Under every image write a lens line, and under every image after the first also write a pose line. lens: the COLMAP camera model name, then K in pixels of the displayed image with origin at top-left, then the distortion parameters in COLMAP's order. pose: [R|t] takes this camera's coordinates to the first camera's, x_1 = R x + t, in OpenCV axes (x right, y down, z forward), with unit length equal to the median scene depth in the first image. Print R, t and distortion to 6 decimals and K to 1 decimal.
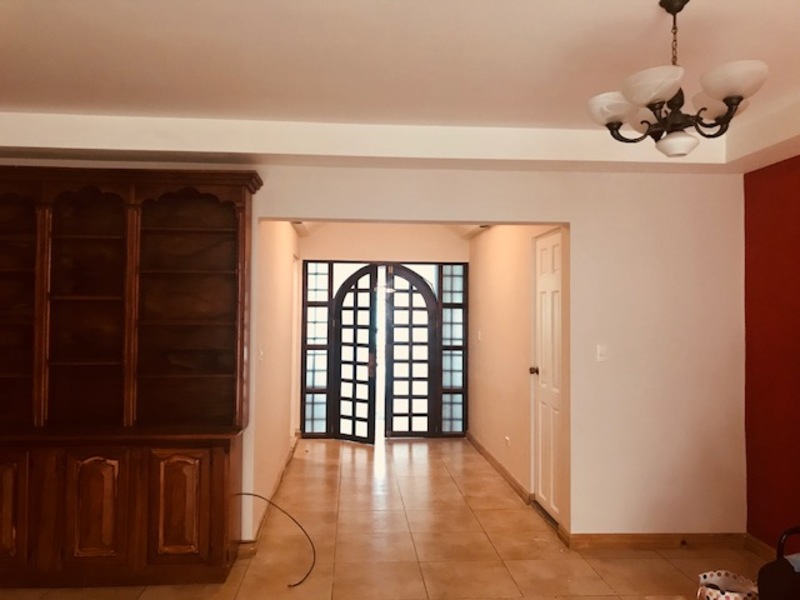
lens RADIAL K [[670.0, 0, 400.0], [0, 670.0, 300.0], [0, 0, 1]] dist [0.029533, -0.012402]
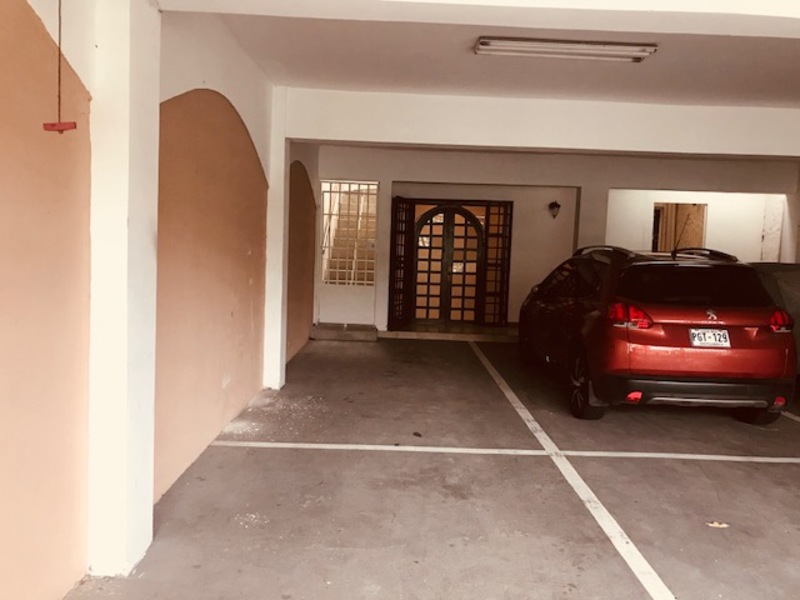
lens RADIAL K [[670.0, 0, 400.0], [0, 670.0, 300.0], [0, 0, 1]] dist [0.029533, -0.012402]
pose [[0.997094, 0.039250, -0.065285, -0.026889], [-0.032328, 0.994062, 0.103903, 0.001764], [0.068976, -0.101491, 0.992442, -0.475439]]
